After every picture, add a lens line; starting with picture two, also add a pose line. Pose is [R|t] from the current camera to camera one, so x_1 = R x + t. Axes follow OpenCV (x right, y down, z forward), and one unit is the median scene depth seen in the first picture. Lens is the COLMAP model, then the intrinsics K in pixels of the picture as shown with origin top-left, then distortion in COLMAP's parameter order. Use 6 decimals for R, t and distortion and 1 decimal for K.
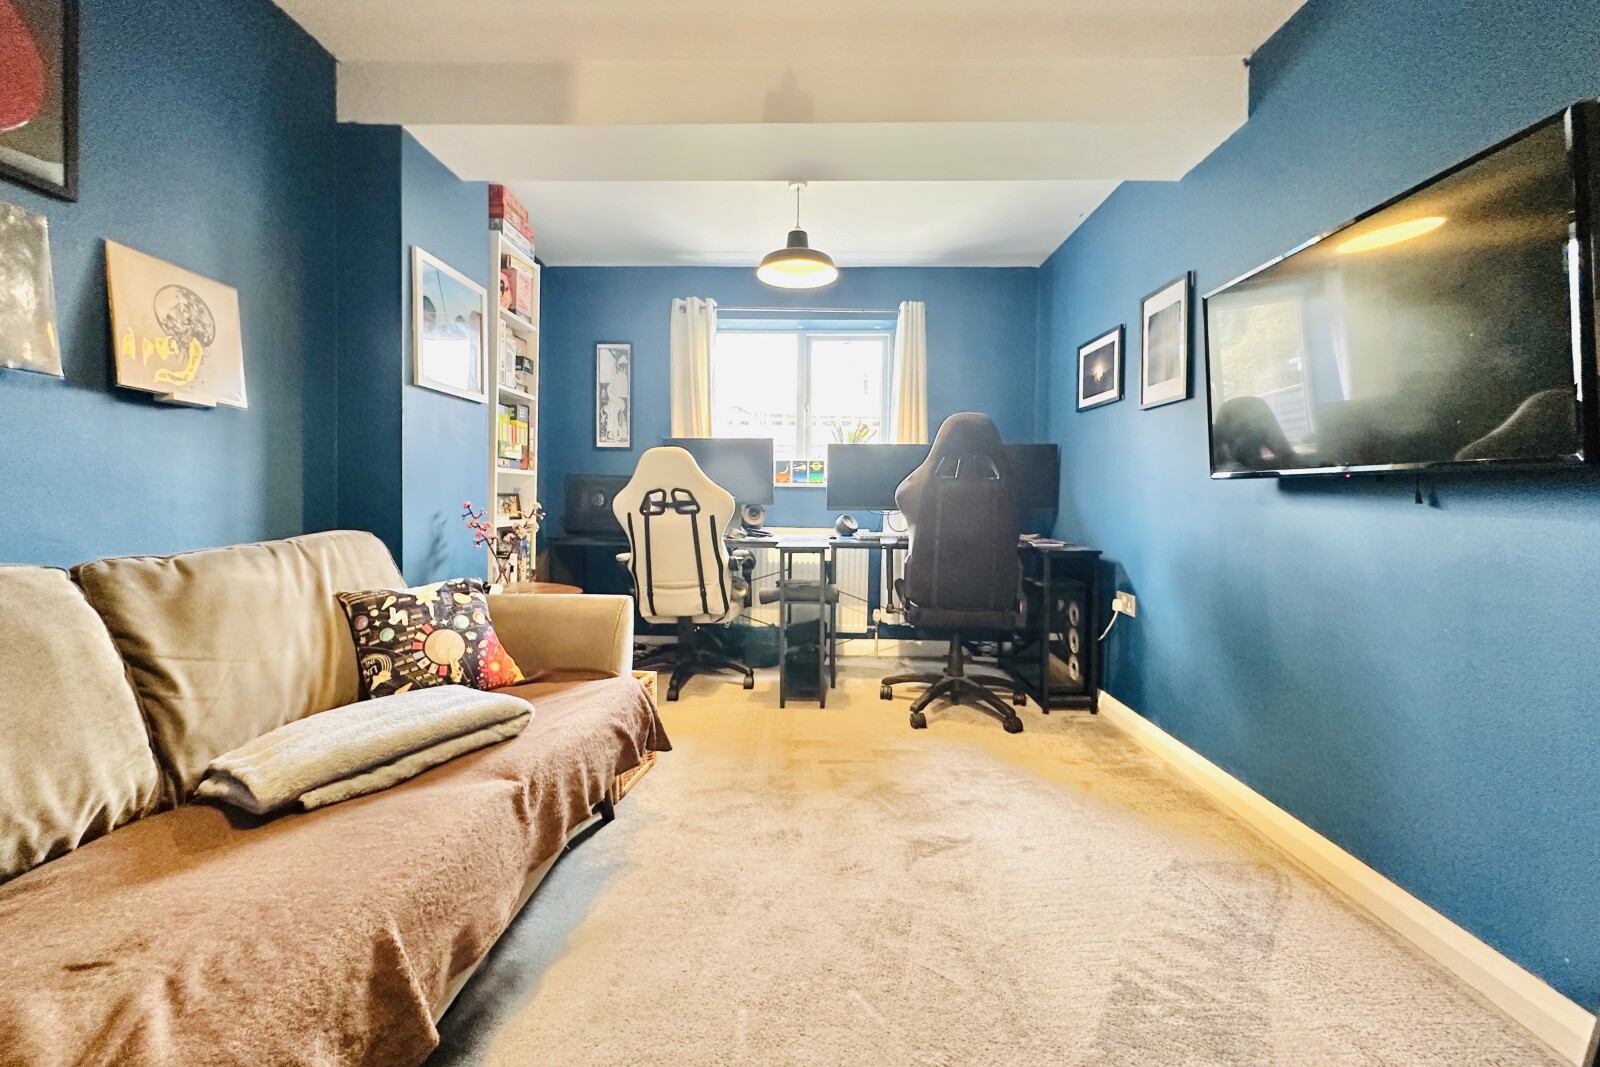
lens RADIAL K [[645.2, 0, 798.6], [0, 645.2, 521.1], [0, 0, 1]] dist [-0.000412, 0.000728]
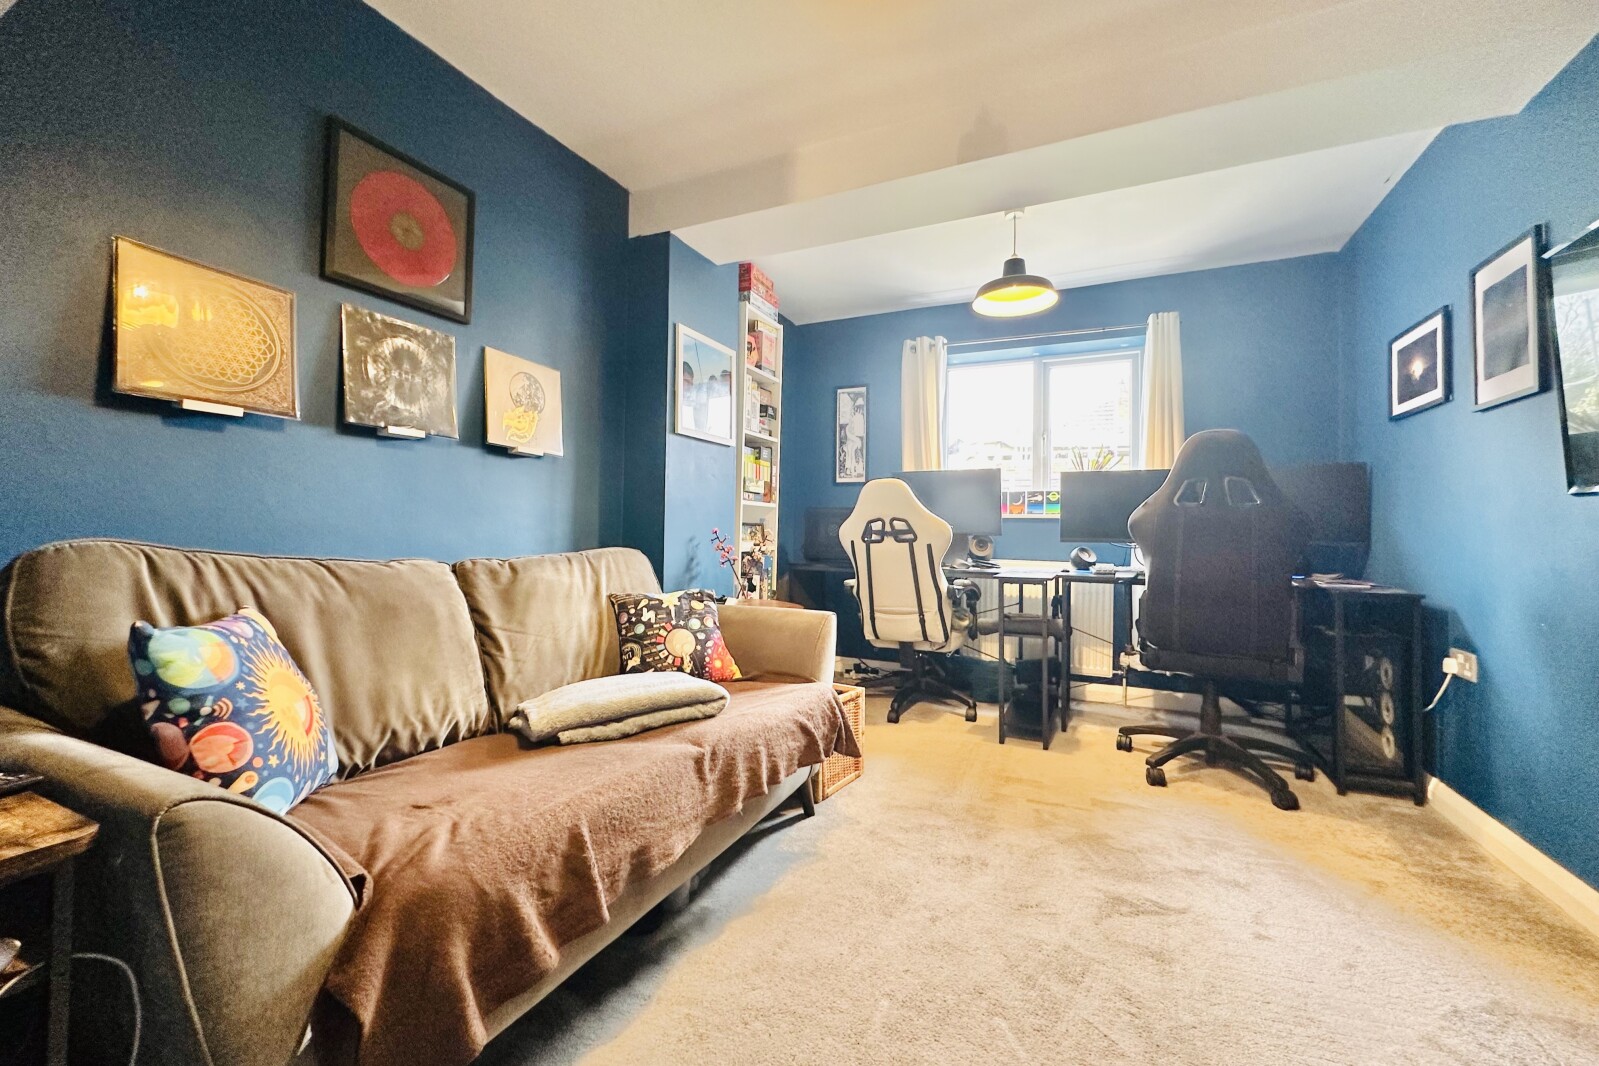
lens RADIAL K [[641.5, 0, 799.5], [0, 641.5, 533.0], [0, 0, 1]] dist [-0.000453, 0.000197]
pose [[0.915079, 0.003721, -0.403257, 0.099123], [-0.020798, 0.999062, -0.037976, 0.018582], [0.402738, 0.043138, 0.914298, -0.021443]]
